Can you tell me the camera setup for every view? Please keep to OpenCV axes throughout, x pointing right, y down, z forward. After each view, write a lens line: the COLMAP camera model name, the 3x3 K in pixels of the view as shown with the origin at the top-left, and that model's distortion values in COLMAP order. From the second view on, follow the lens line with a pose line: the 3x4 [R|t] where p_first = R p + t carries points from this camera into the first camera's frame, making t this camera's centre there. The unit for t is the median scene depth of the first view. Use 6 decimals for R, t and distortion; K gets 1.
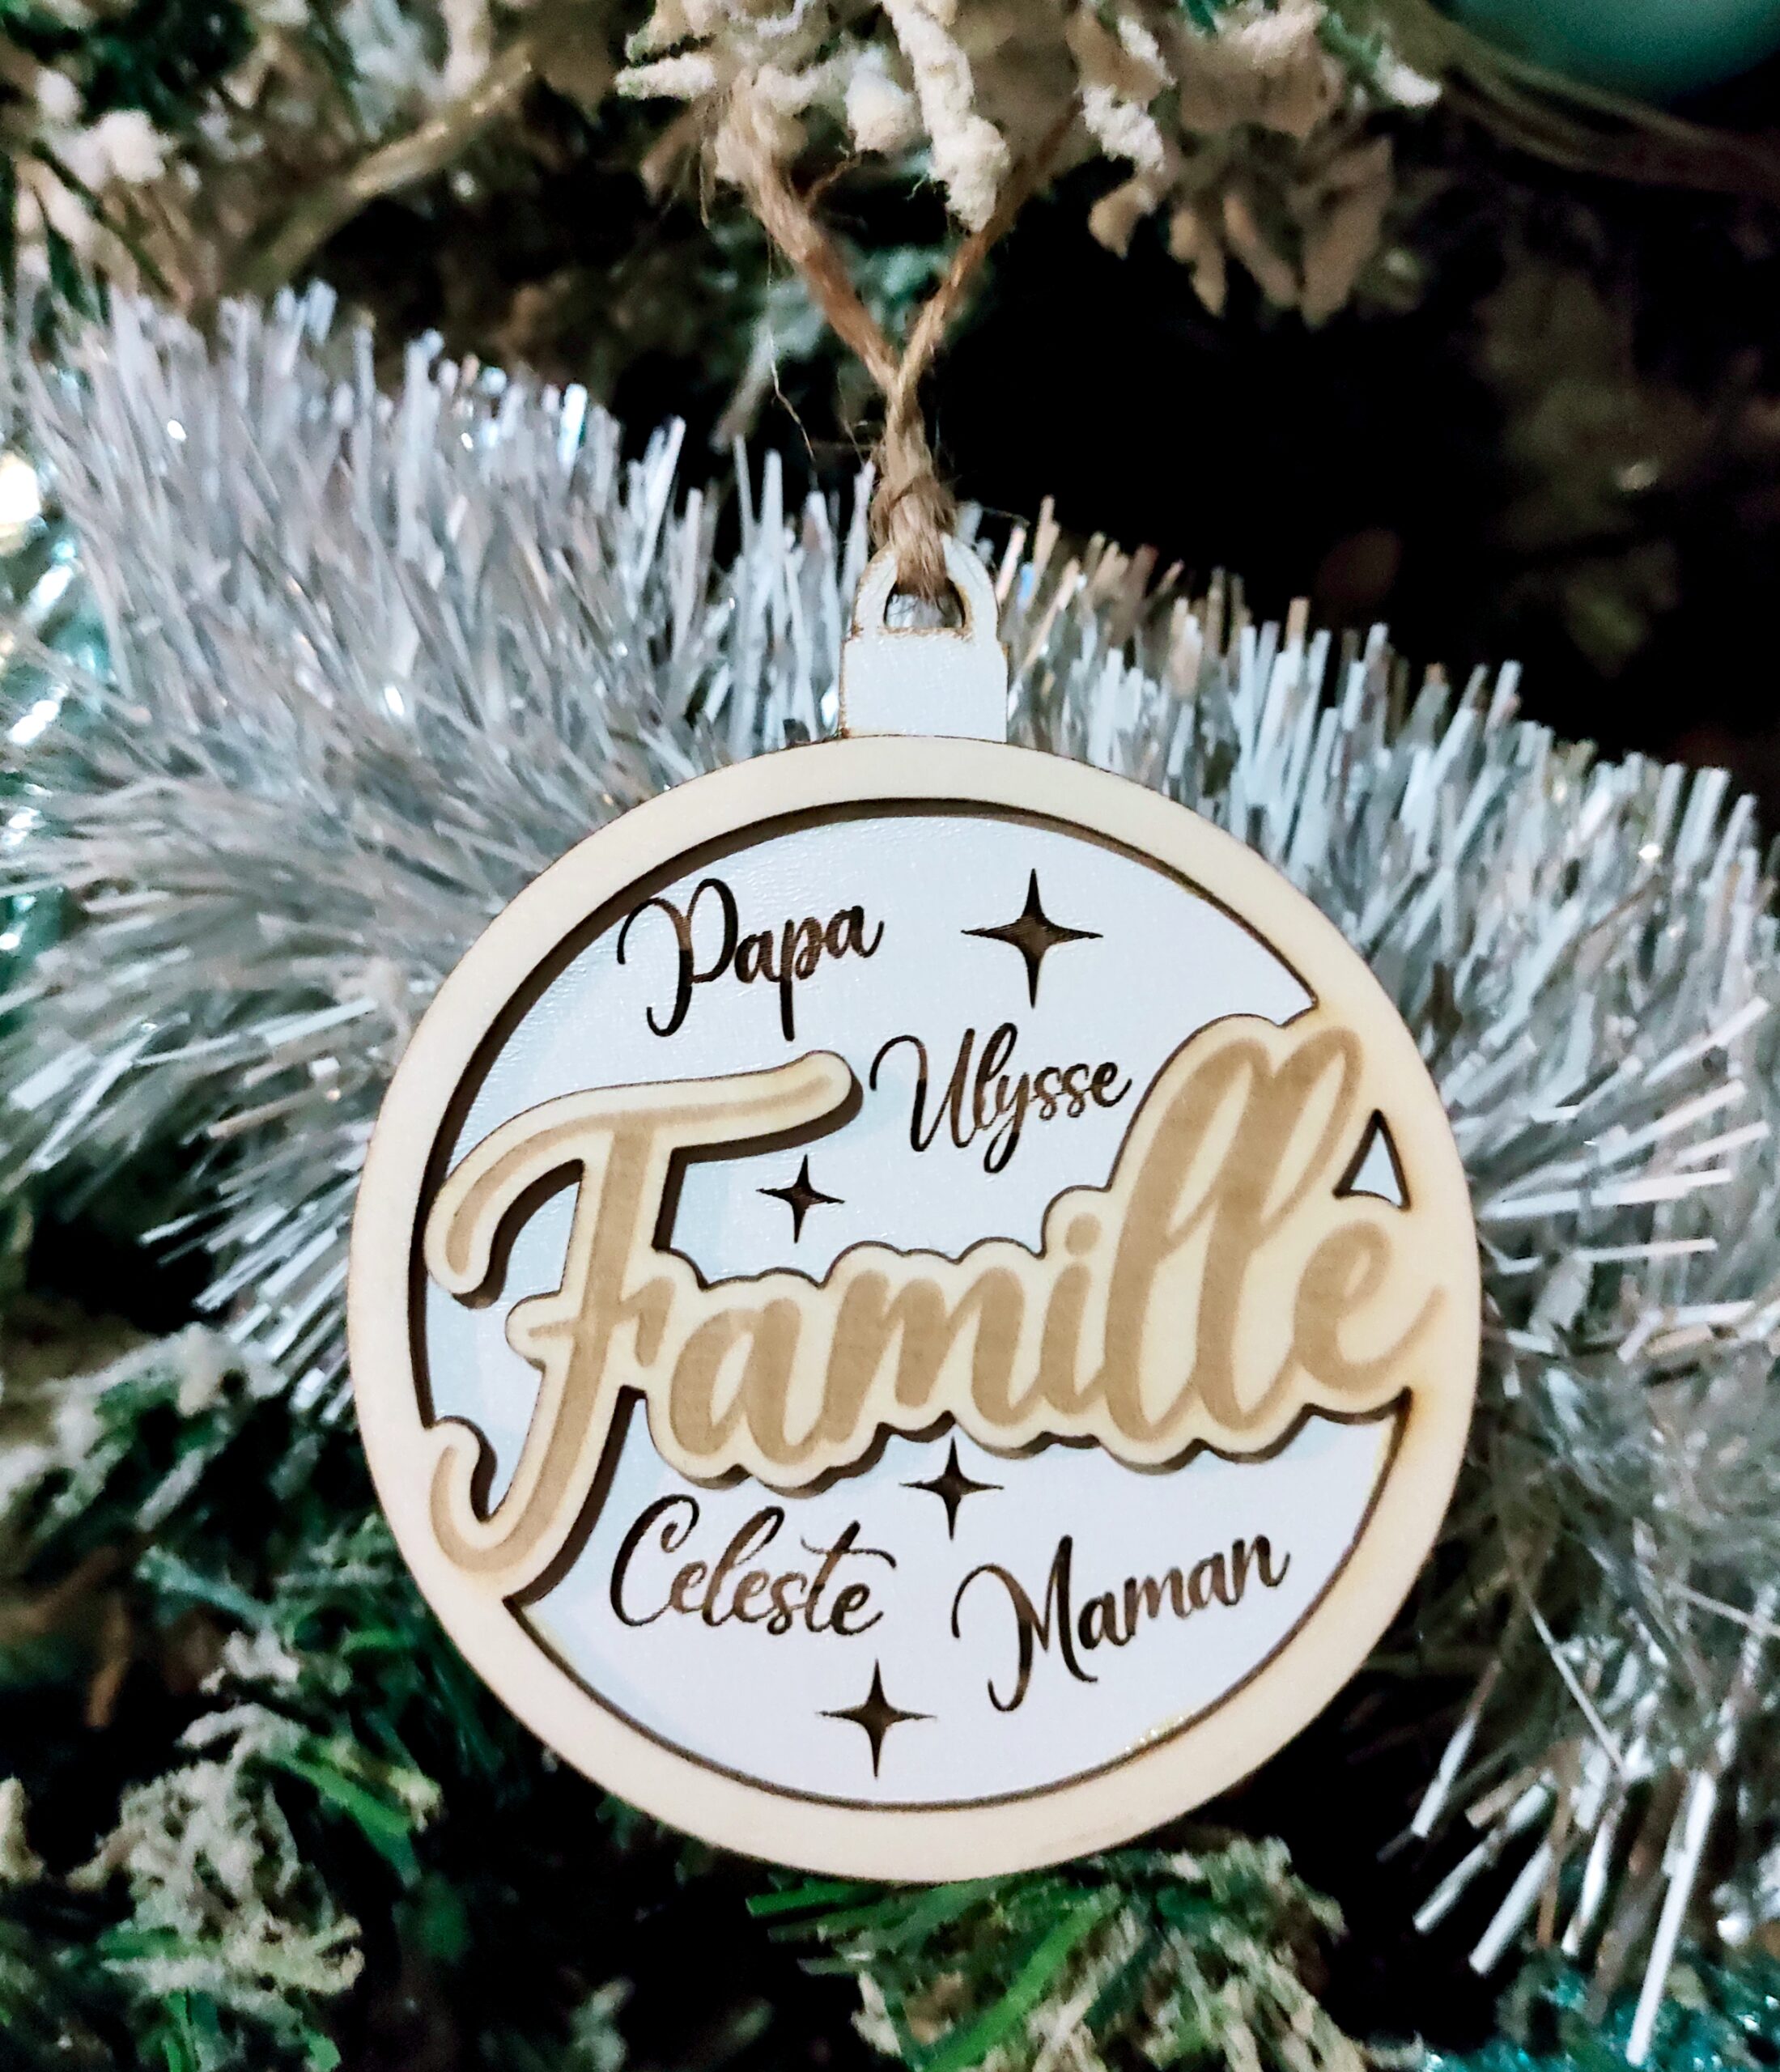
lens RADIAL K [[2140.2, 0, 890.4], [0, 2140.2, 1009.1], [0, 0, 1]] dist [-0.001695, 0.046410]
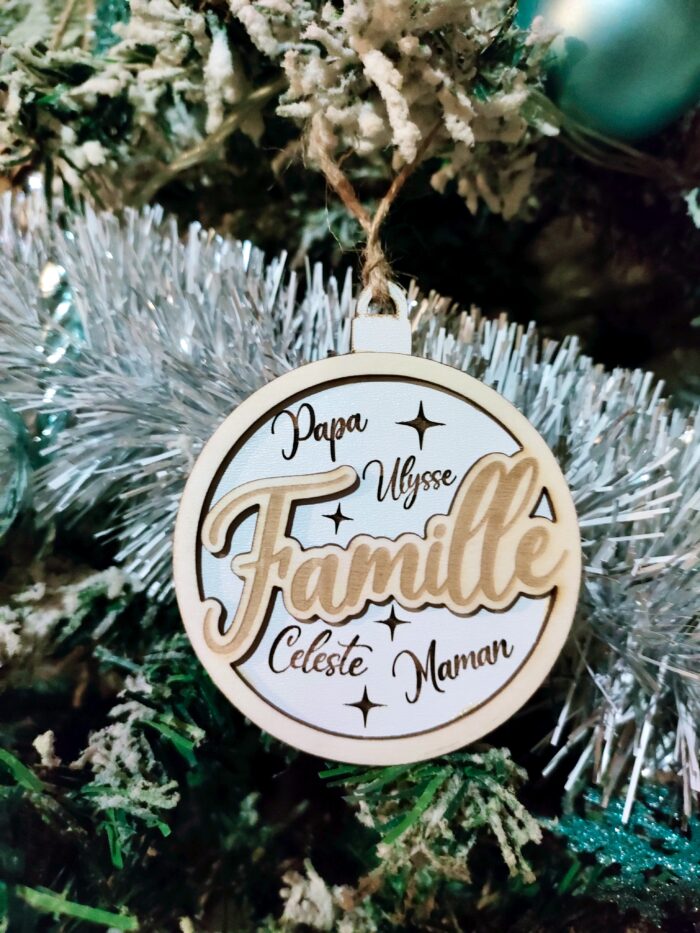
lens RADIAL K [[682.7, 0, 350.0], [0, 682.7, 466.5], [0, 0, 1]] dist [0.001283, -0.005467]
pose [[0.999474, 0.002886, 0.032300, -0.053177], [-0.002603, 0.999958, -0.008795, 0.028177], [-0.032324, 0.008706, 0.999440, 0.111079]]
